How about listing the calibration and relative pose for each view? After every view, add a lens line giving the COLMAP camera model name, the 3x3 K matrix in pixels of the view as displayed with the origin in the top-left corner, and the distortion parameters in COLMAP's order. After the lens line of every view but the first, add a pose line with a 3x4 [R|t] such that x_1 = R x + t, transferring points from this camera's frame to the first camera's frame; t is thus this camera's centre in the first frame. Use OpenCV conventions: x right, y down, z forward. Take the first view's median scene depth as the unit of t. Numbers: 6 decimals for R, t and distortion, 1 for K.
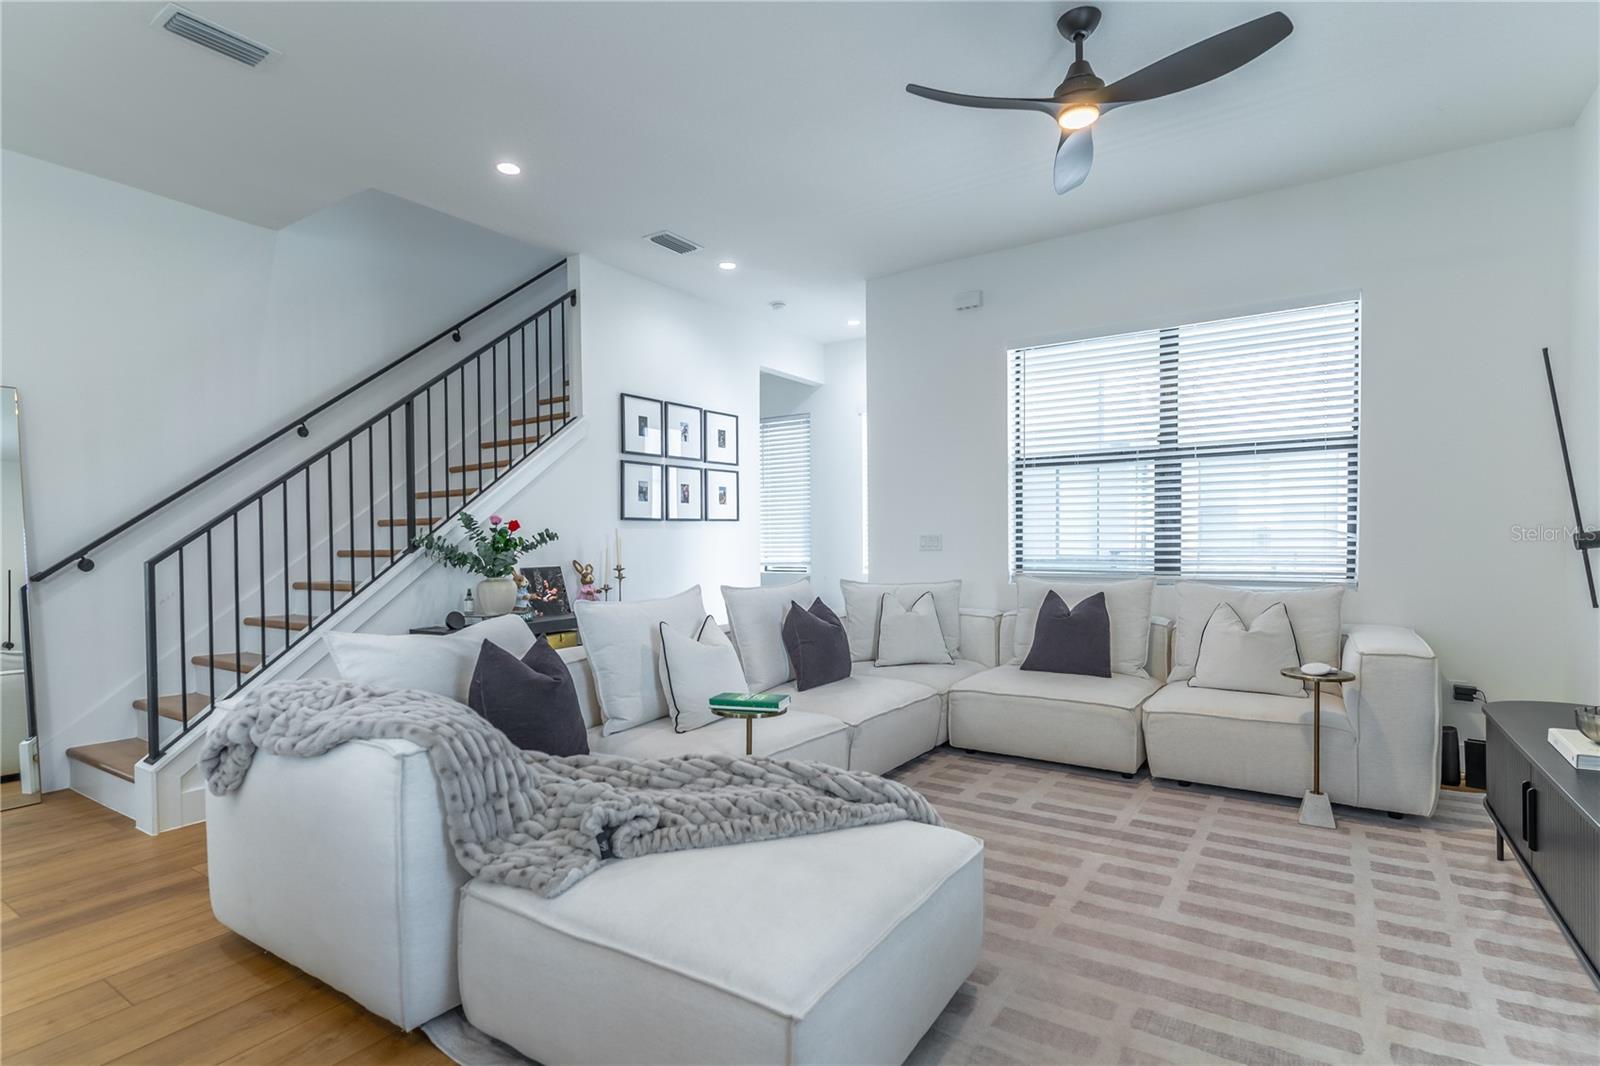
lens RADIAL K [[798.3, 0, 764.6], [0, 798.3, 555.1], [0, 0, 1]] dist [0.000921, 0.000184]
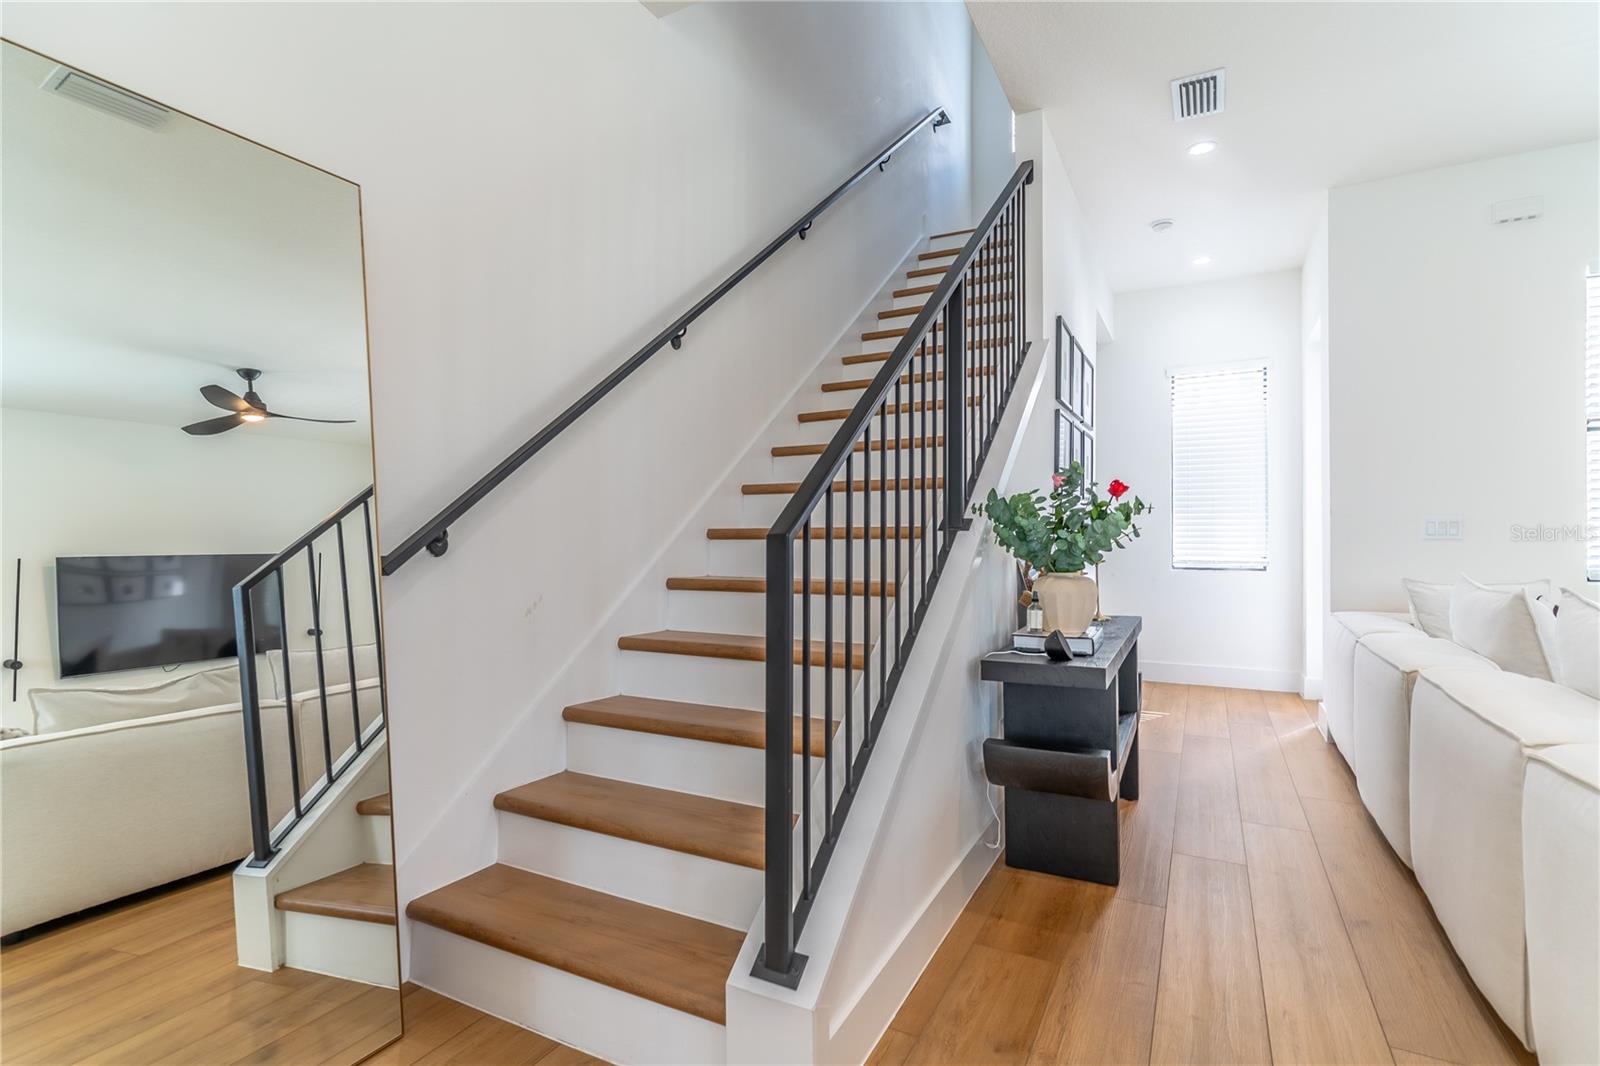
lens RADIAL K [[773.4, 0, 798.0], [0, 773.4, 536.5], [0, 0, 1]] dist [0.000160, -0.000372]
pose [[0.992897, 0.010392, 0.118519, -0.621234], [-0.008053, 0.999764, -0.020193, 0.014275], [-0.118701, 0.019095, 0.992746, 0.429811]]
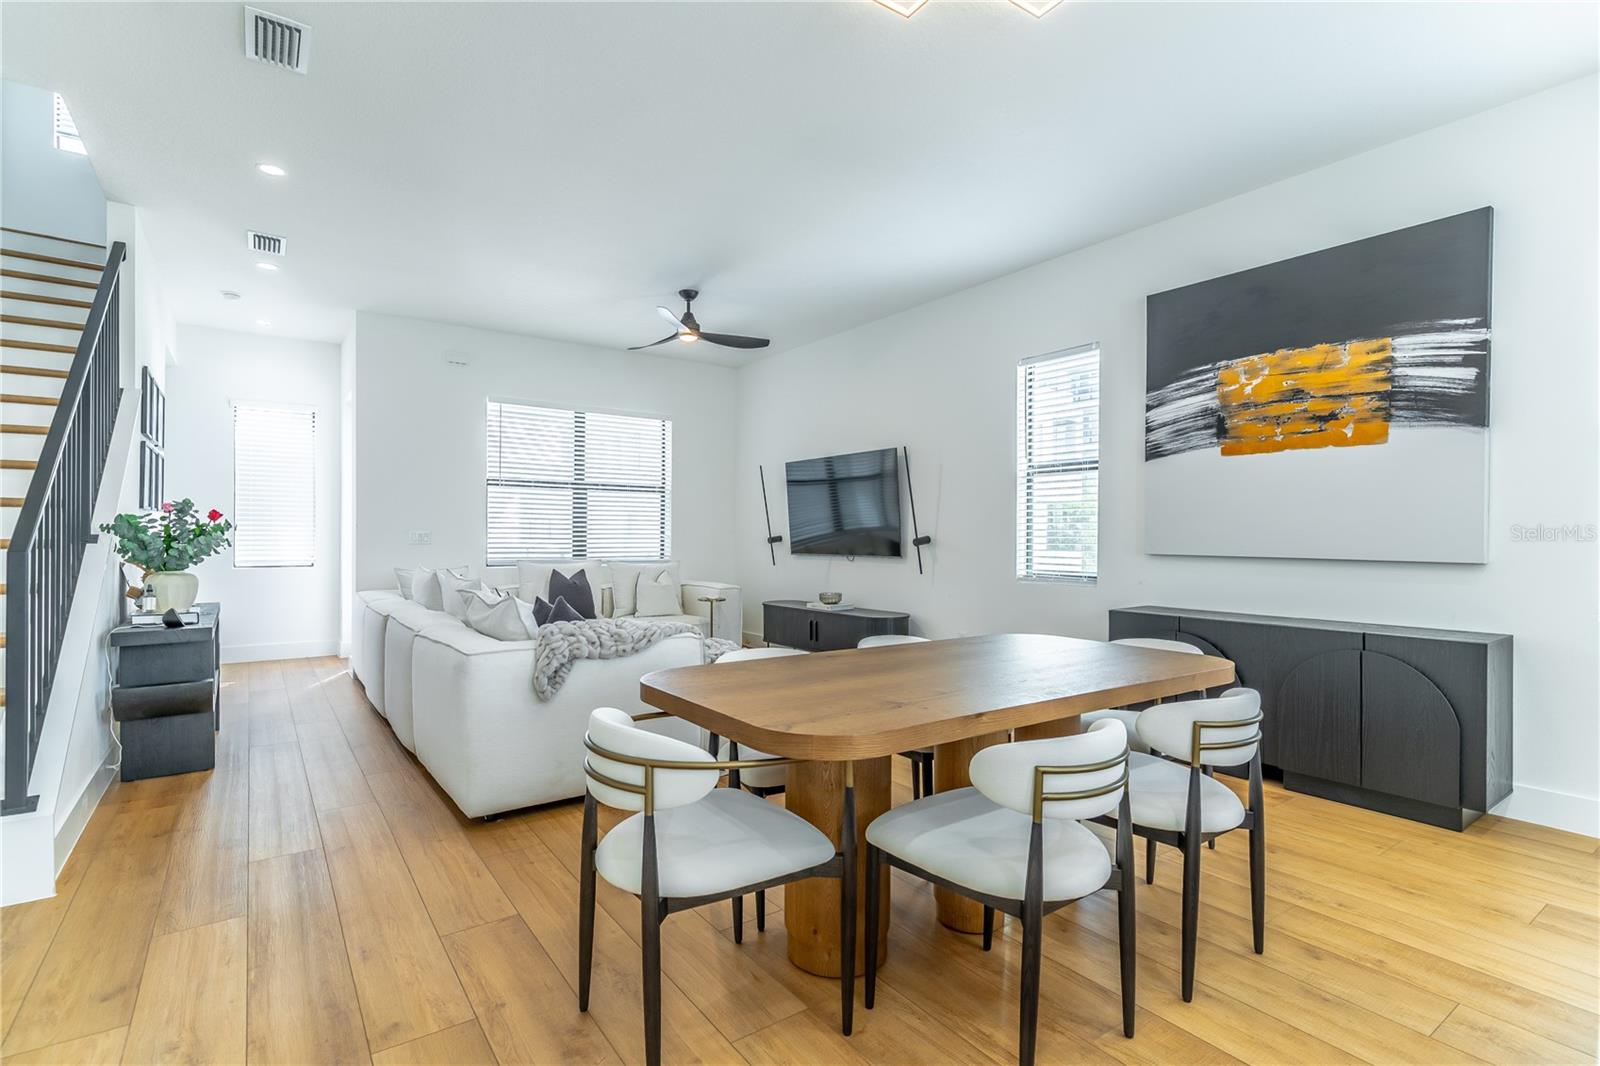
lens RADIAL K [[773.4, 0, 798.0], [0, 773.4, 536.5], [0, 0, 1]] dist [0.000160, -0.000372]
pose [[0.343384, 0.013179, 0.939103, -0.933177], [0.007834, 0.999827, -0.016896, 0.009730], [-0.939163, 0.013159, 0.343221, 0.021665]]
